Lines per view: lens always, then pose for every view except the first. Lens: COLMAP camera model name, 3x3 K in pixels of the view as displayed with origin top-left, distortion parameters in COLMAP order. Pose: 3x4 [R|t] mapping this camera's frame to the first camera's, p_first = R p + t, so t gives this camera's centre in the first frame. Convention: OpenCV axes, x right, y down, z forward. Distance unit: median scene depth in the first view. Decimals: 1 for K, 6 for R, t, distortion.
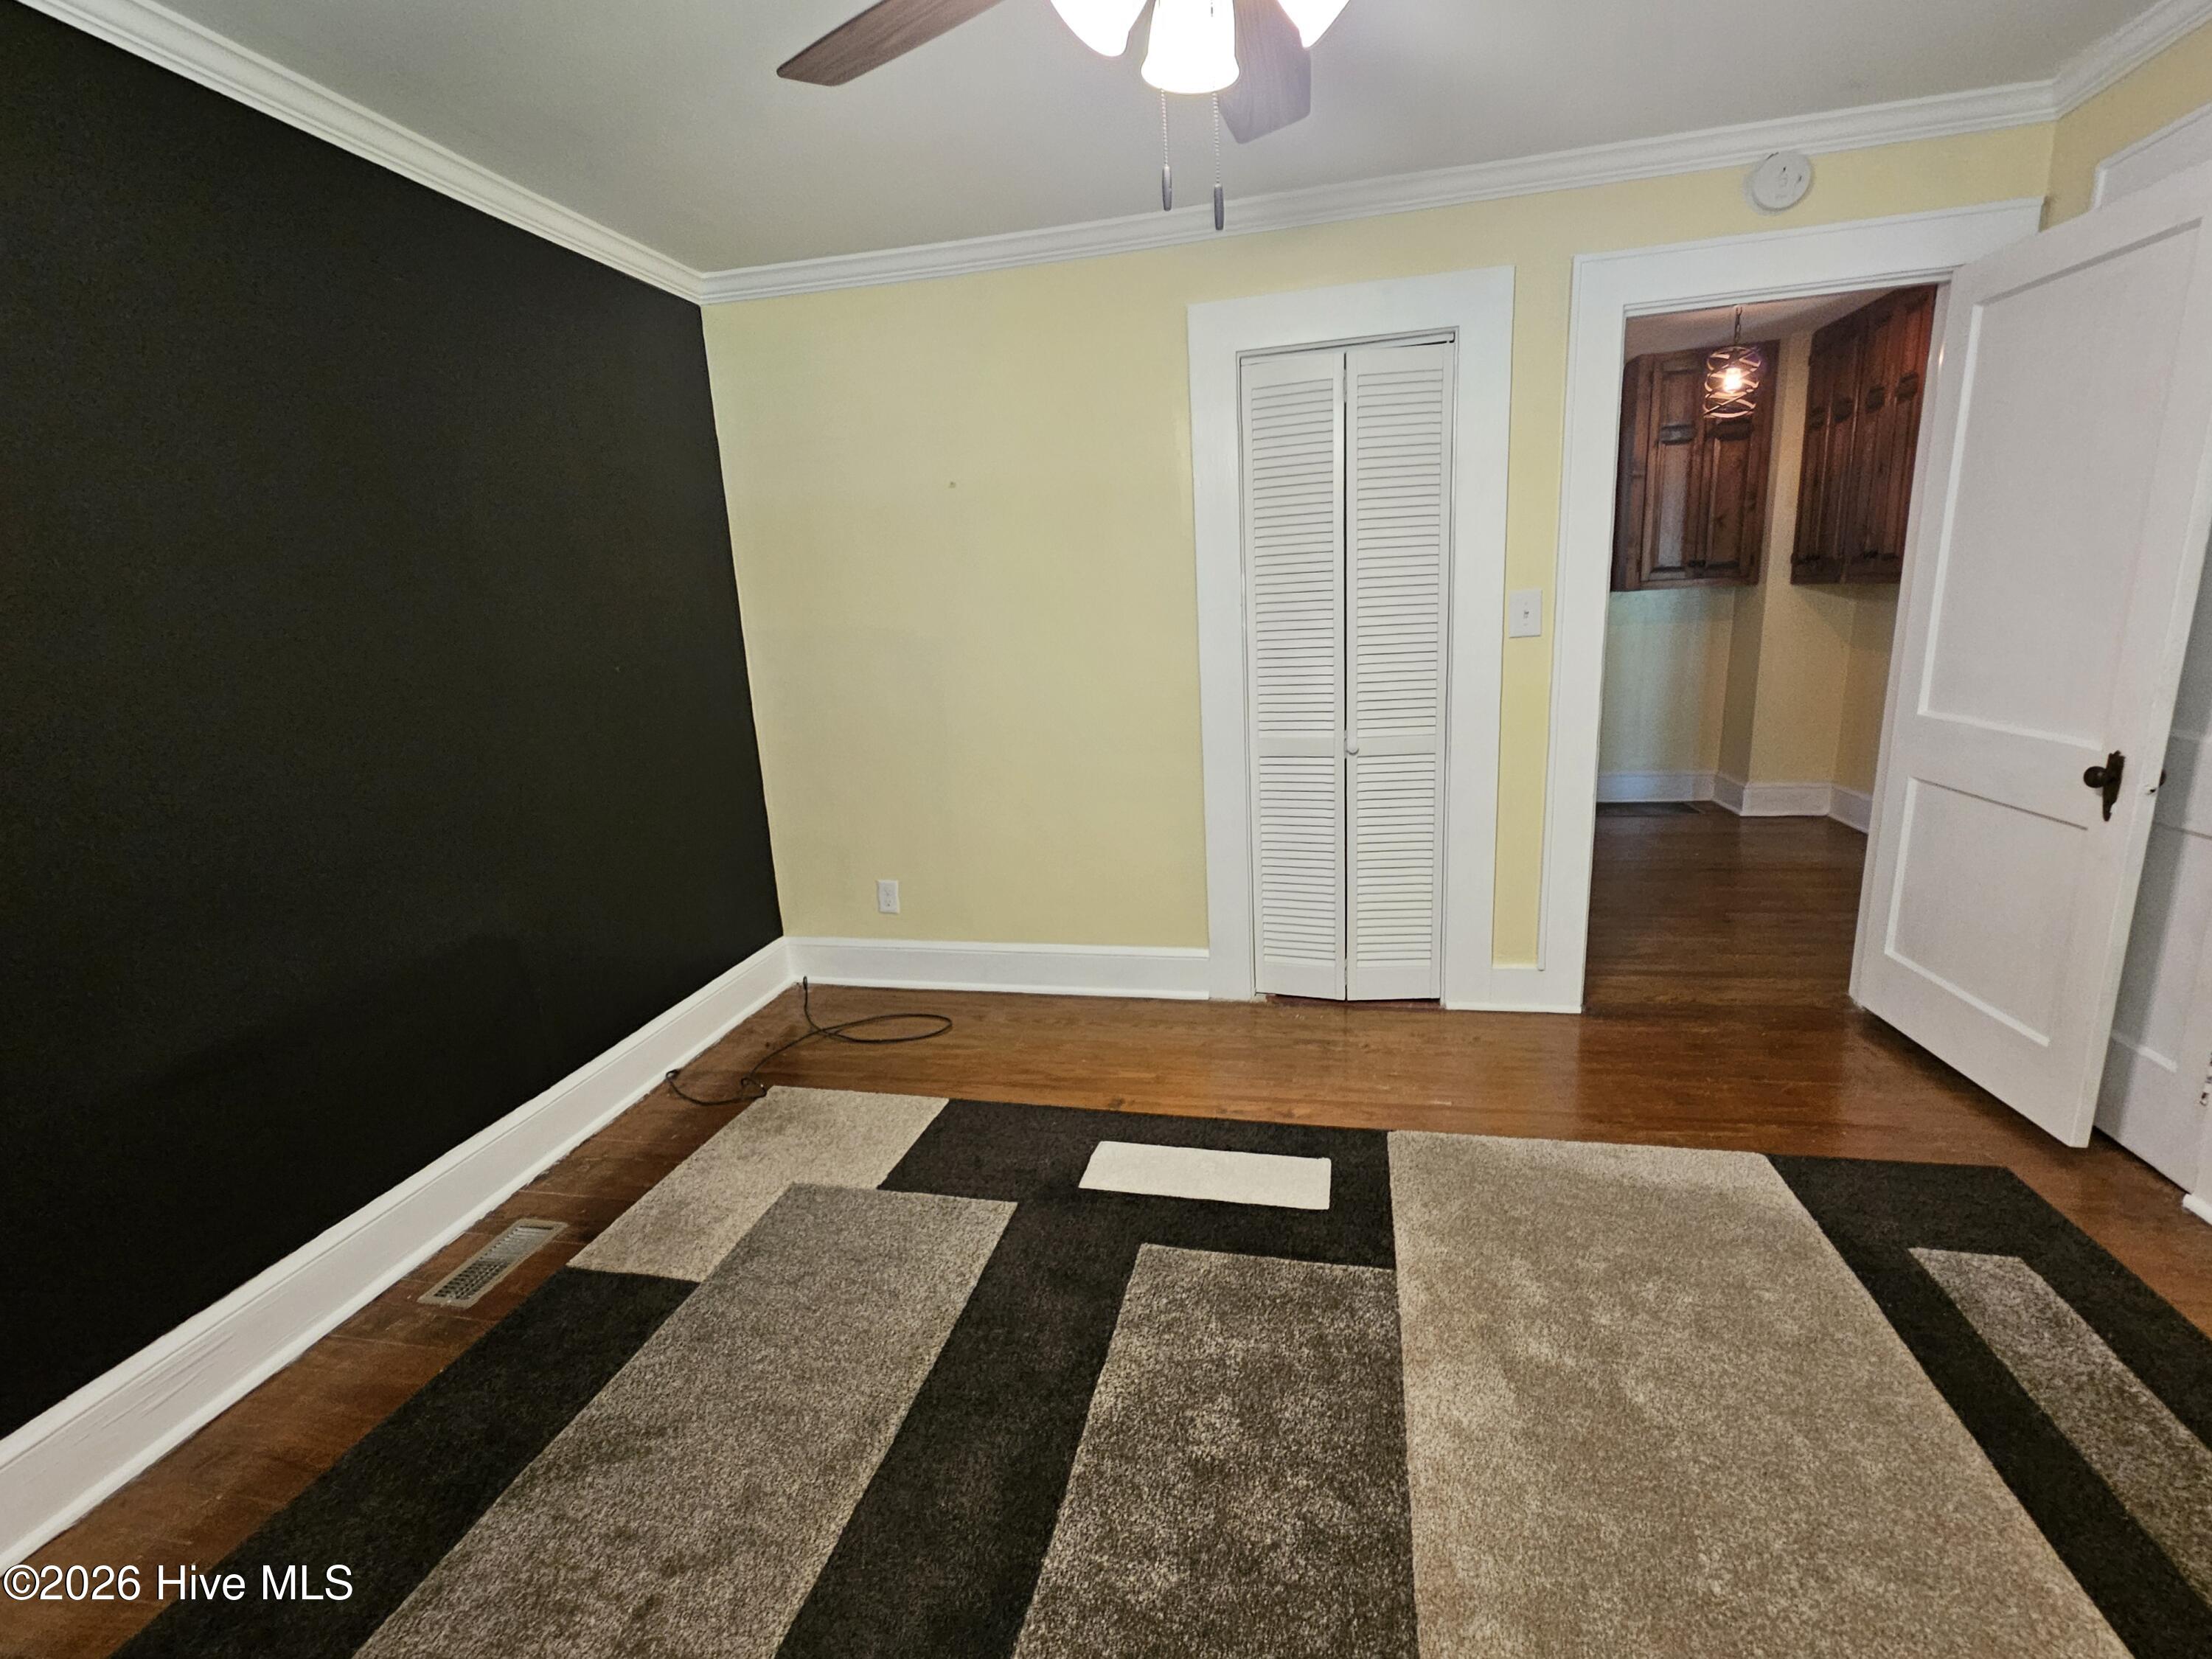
lens RADIAL K [[982.7, 0, 1106.0], [0, 982.7, 829.5], [0, 0, 1]] dist [-0.002558, -0.000344]
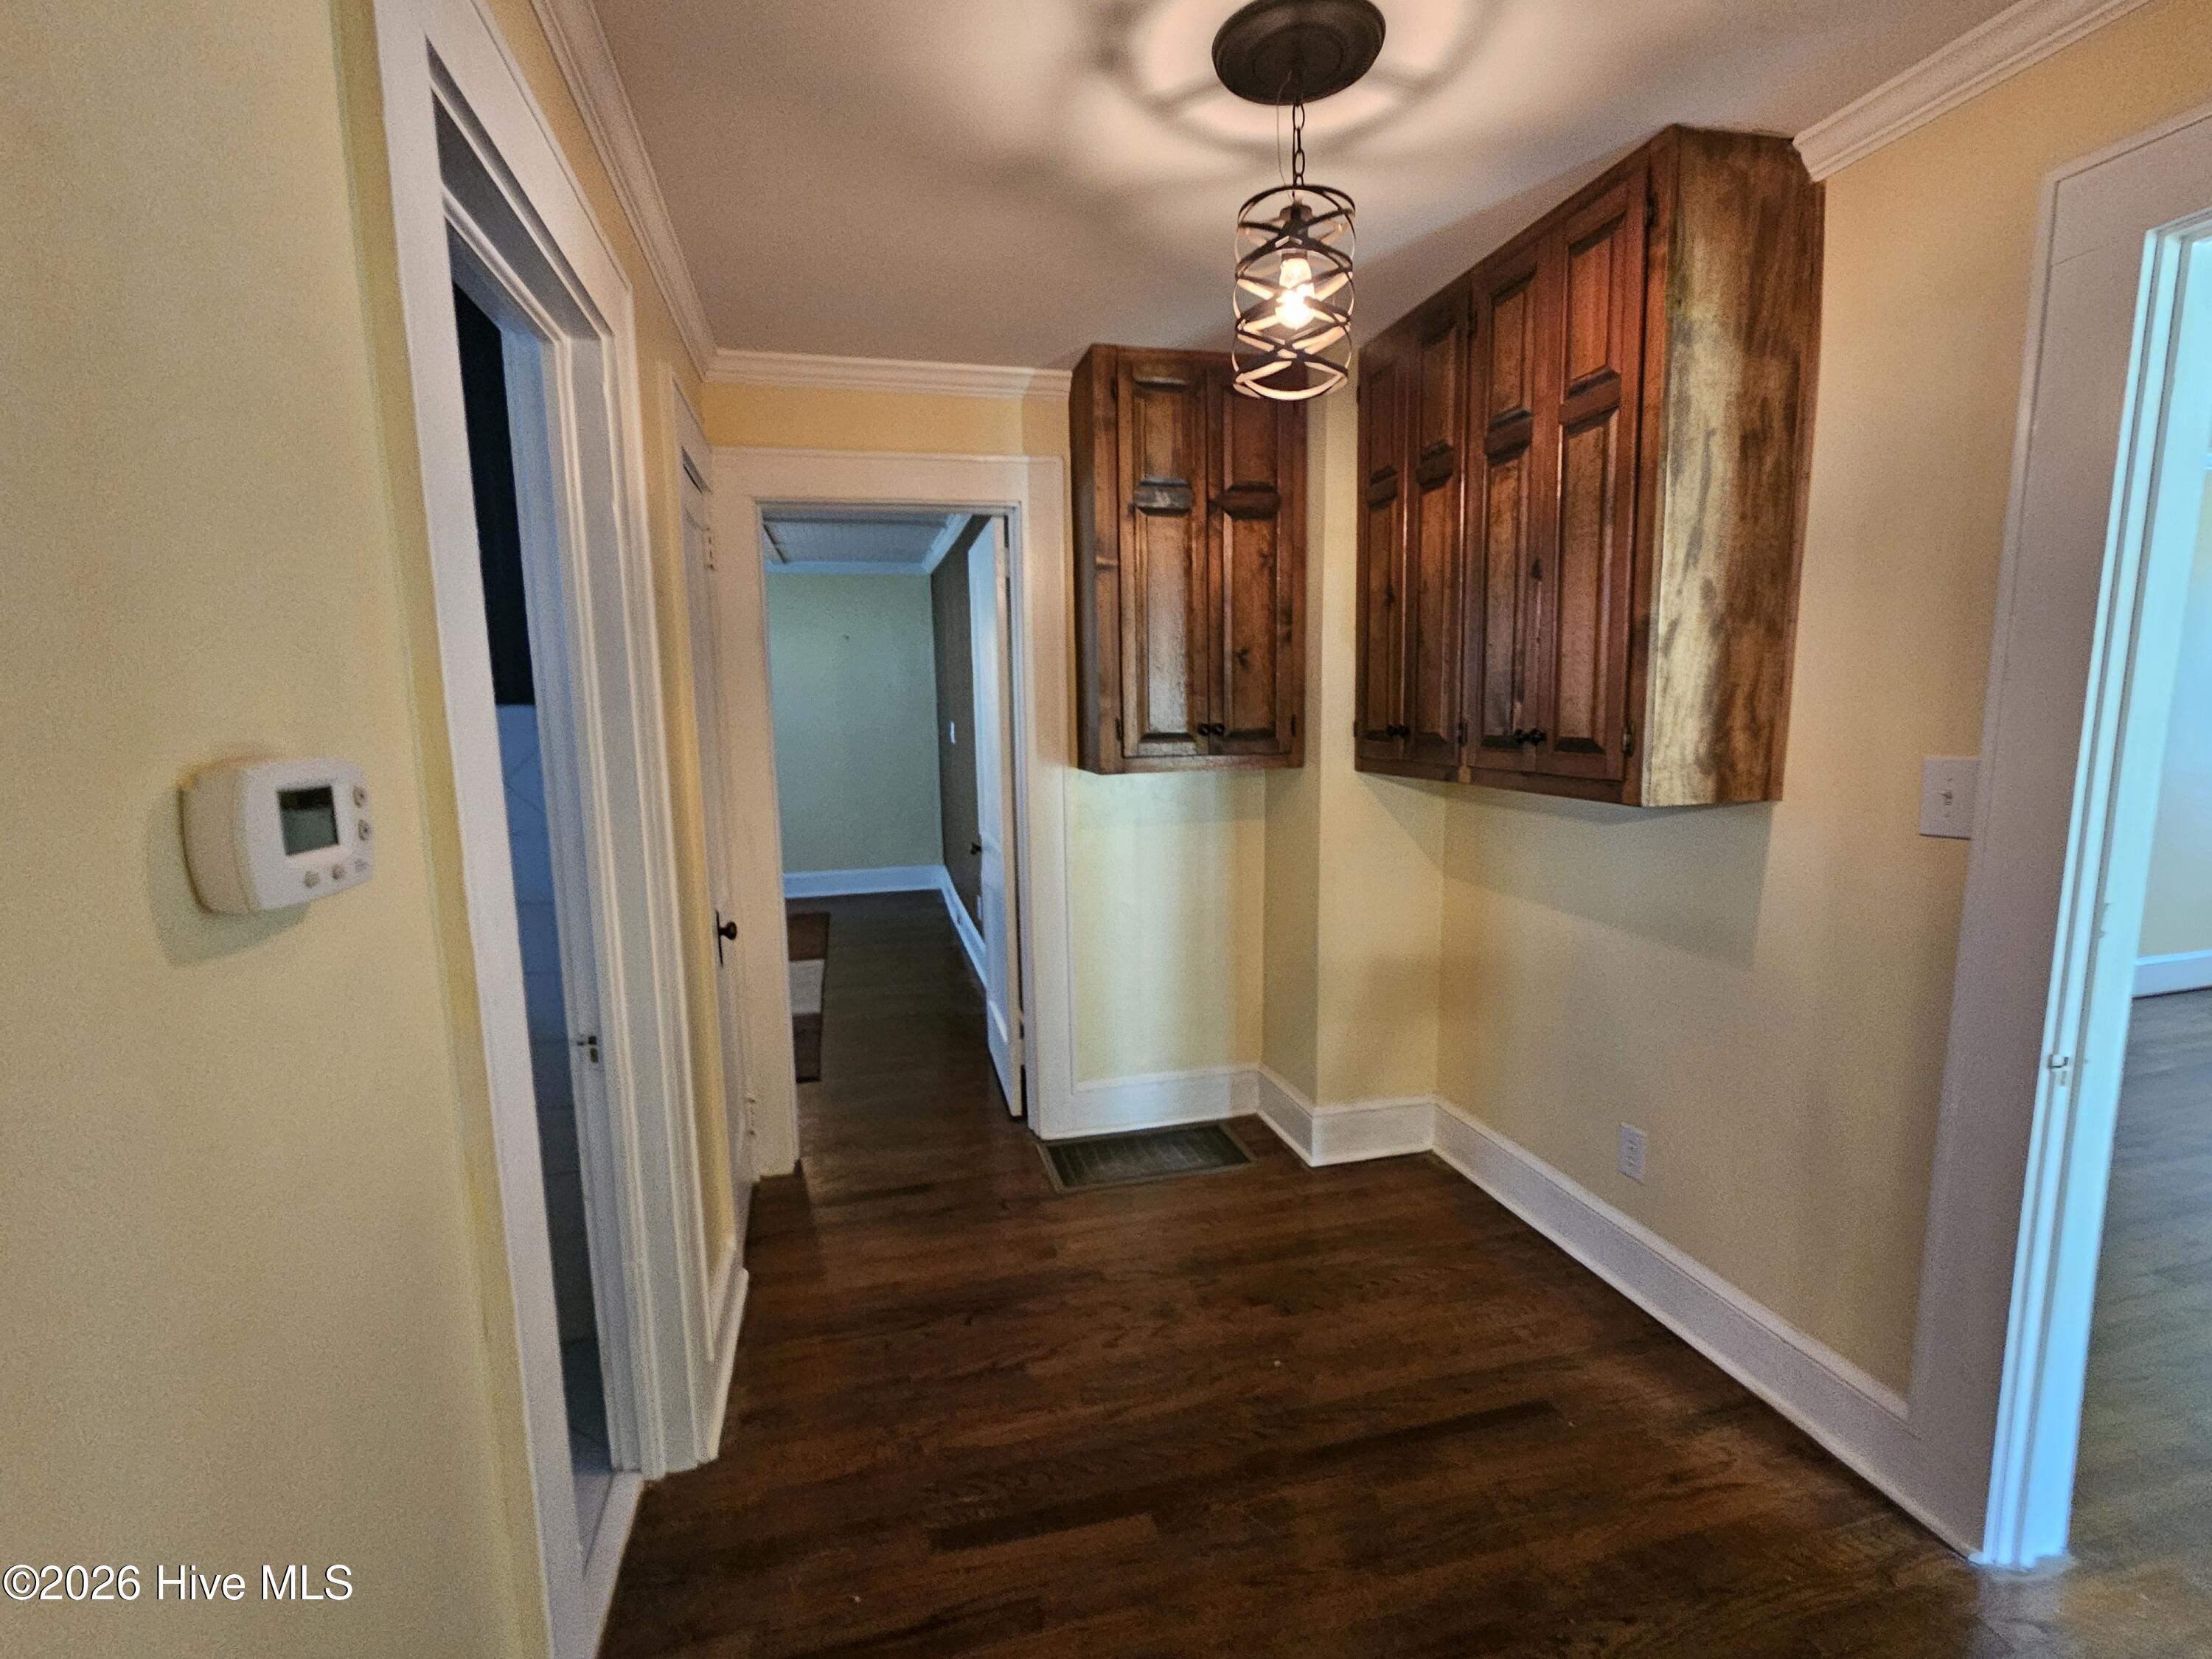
lens RADIAL K [[982.7, 0, 1106.0], [0, 982.7, 829.5], [0, 0, 1]] dist [-0.002558, -0.000344]
pose [[0.893479, -0.019568, 0.448678, 0.299240], [0.072740, 0.992164, -0.101582, -0.163809], [-0.443174, 0.123398, 0.887902, 0.542788]]
